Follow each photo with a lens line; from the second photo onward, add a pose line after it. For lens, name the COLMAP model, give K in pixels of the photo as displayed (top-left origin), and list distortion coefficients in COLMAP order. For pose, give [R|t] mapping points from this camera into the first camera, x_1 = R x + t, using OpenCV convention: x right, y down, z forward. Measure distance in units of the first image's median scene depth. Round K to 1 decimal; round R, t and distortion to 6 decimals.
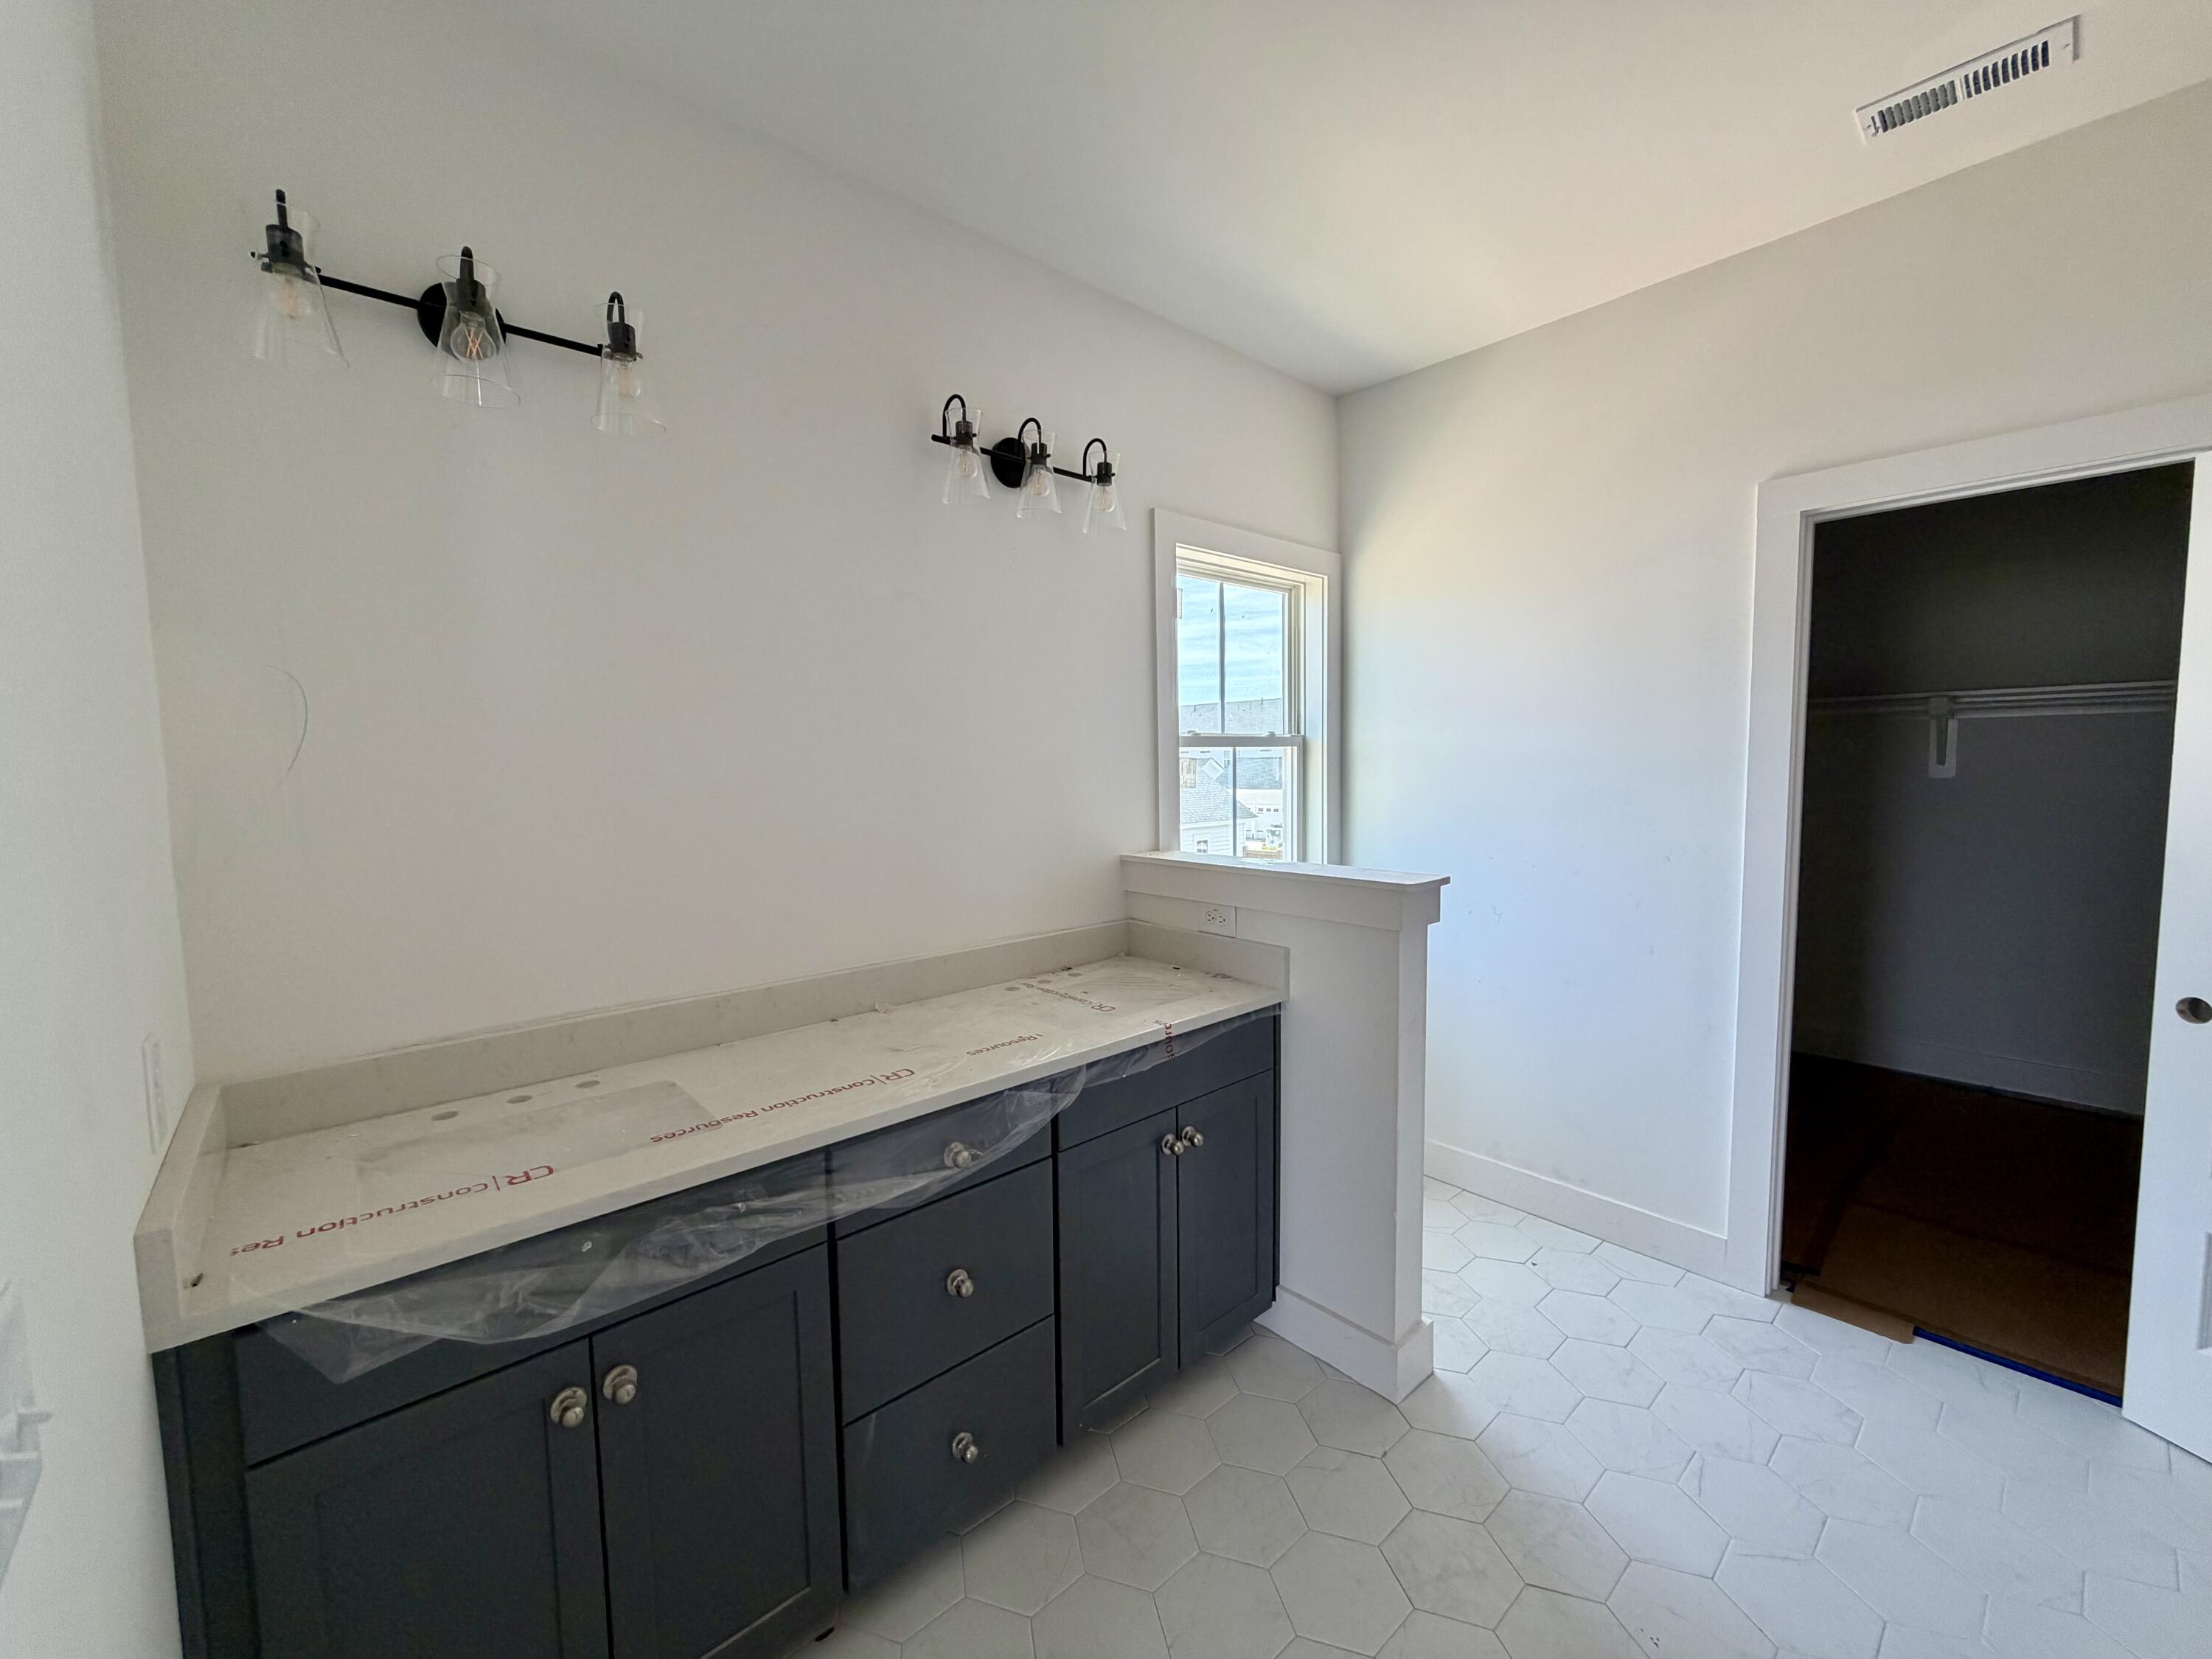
lens RADIAL K [[885.3, 0, 1102.8], [0, 885.3, 831.6], [0, 0, 1]] dist [-0.001672, 0.000564]
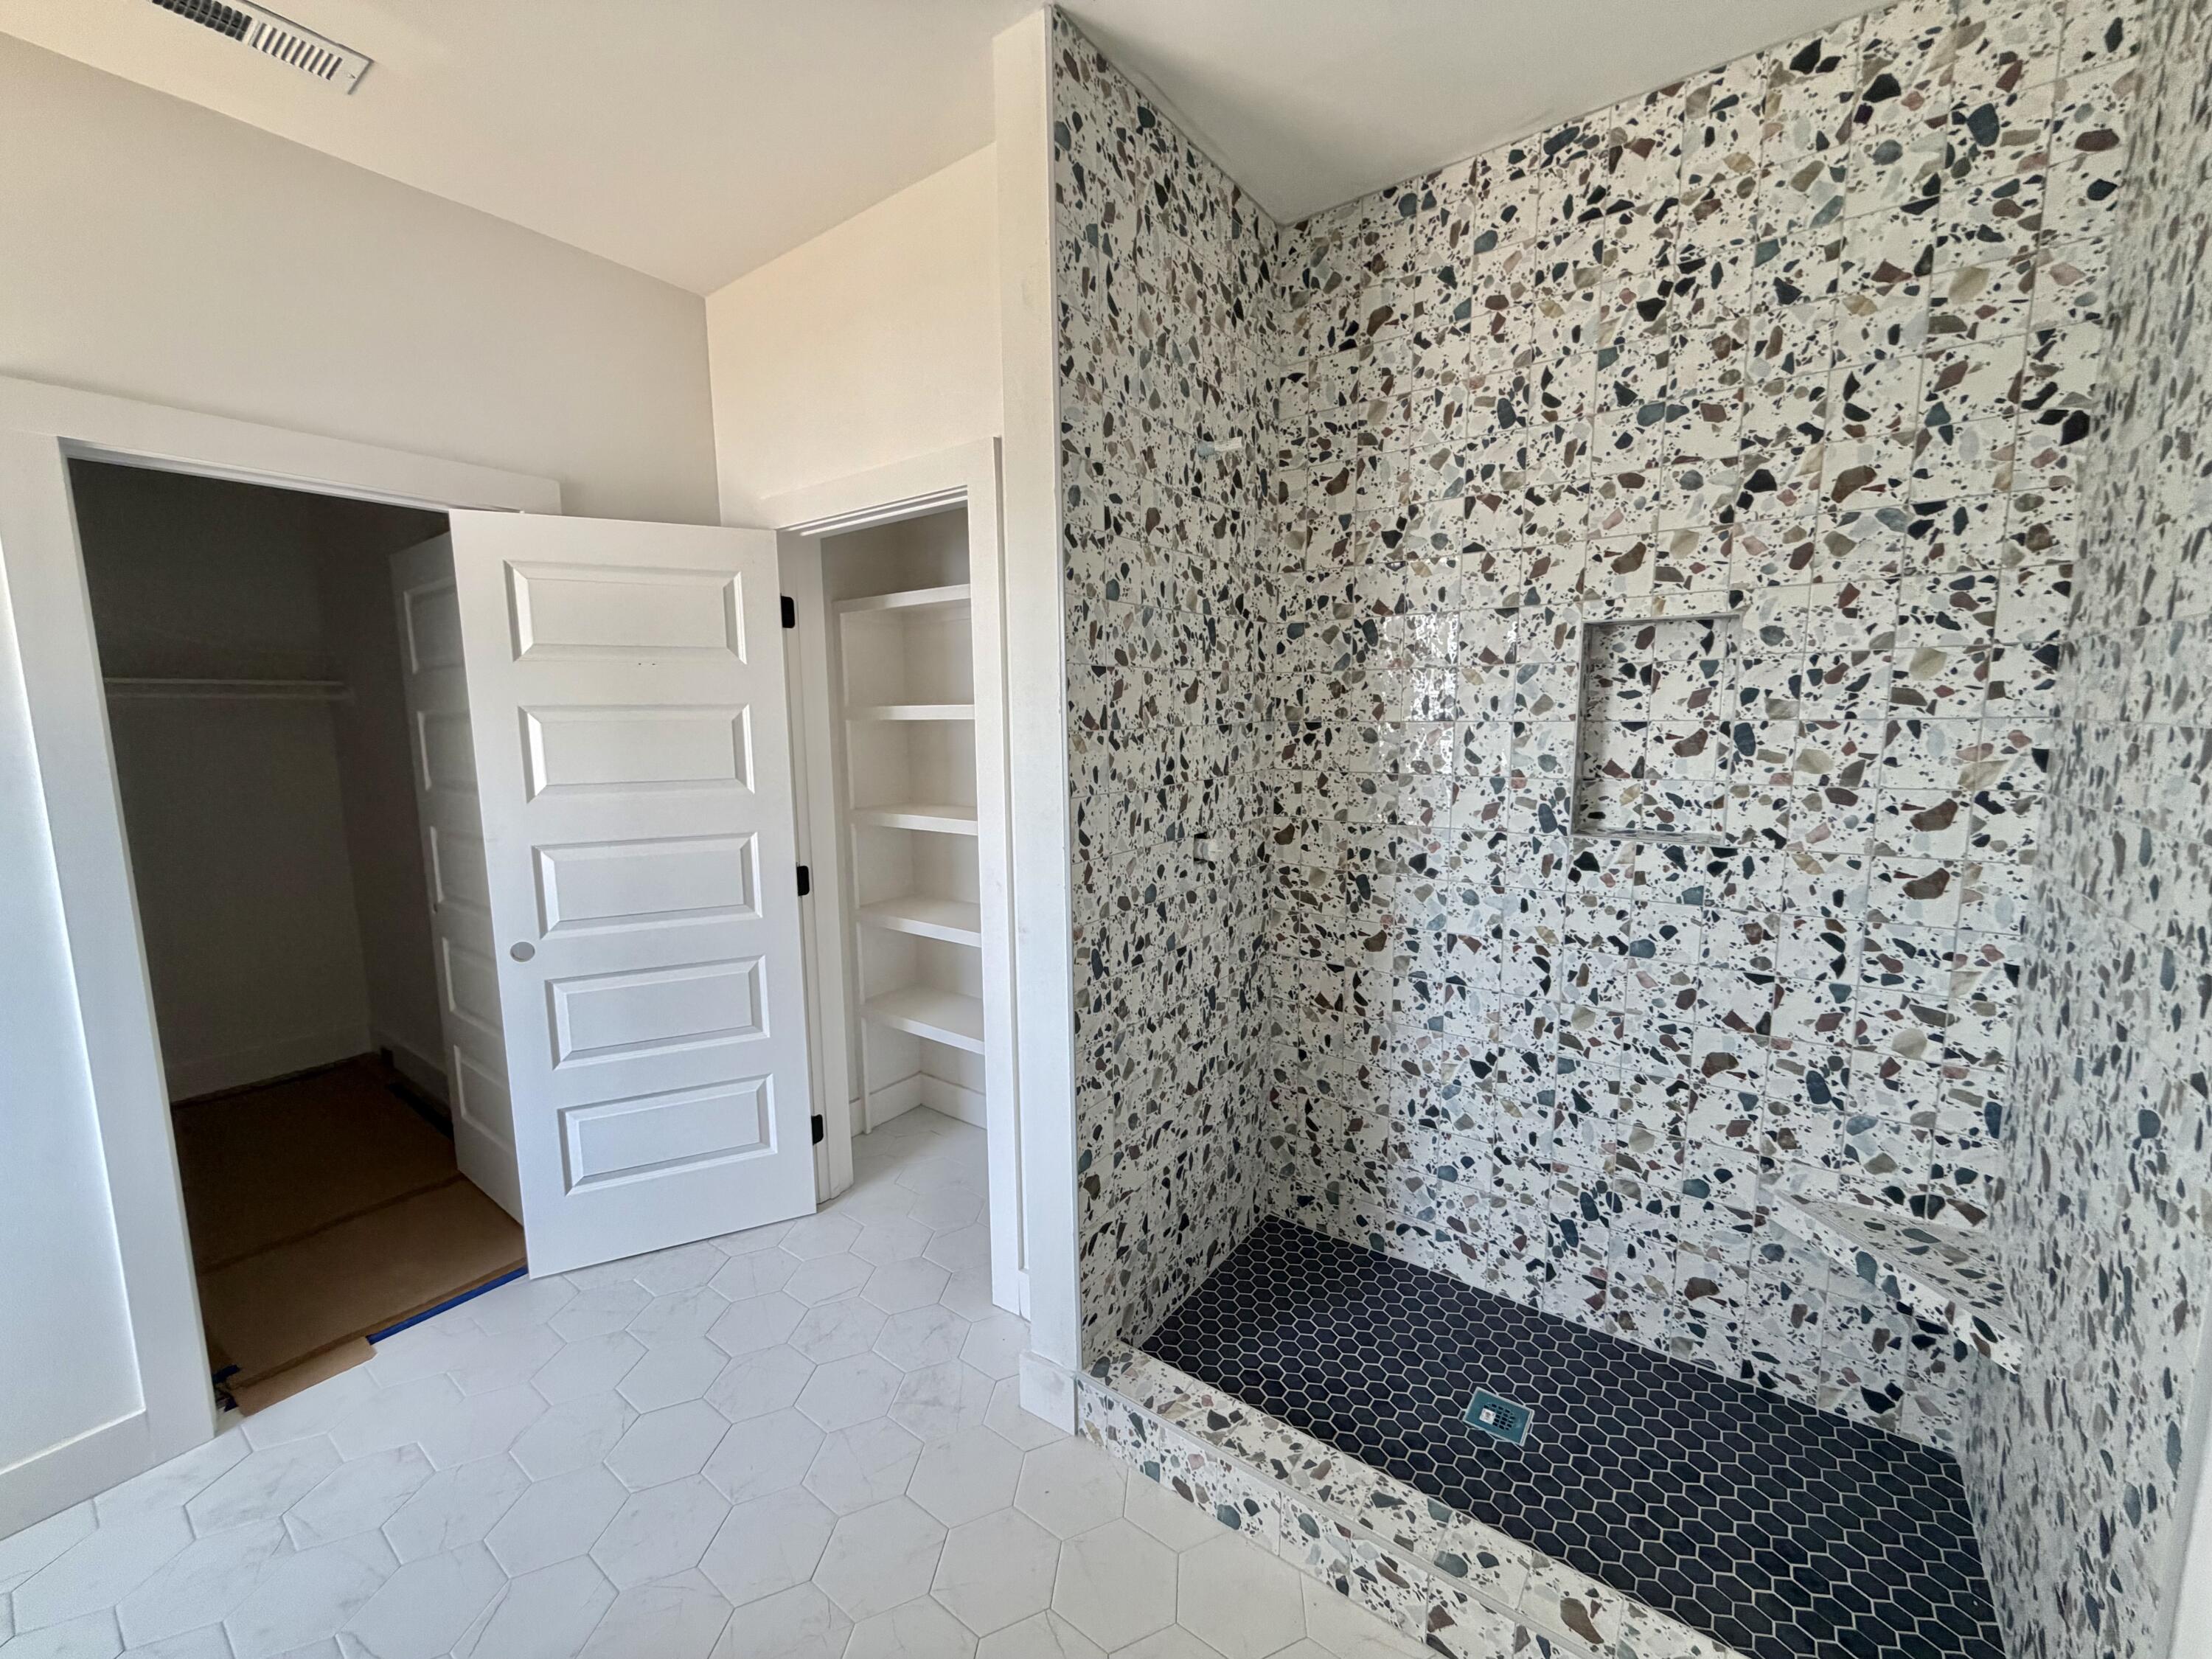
lens RADIAL K [[885.3, 0, 1105.1], [0, 885.3, 823.8], [0, 0, 1]] dist [-0.001672, 0.000564]
pose [[-0.190008, -0.106787, 0.975958, -0.132387], [0.095874, 0.987298, 0.126693, -0.048160], [-0.977090, 0.117642, -0.177356, 0.299941]]
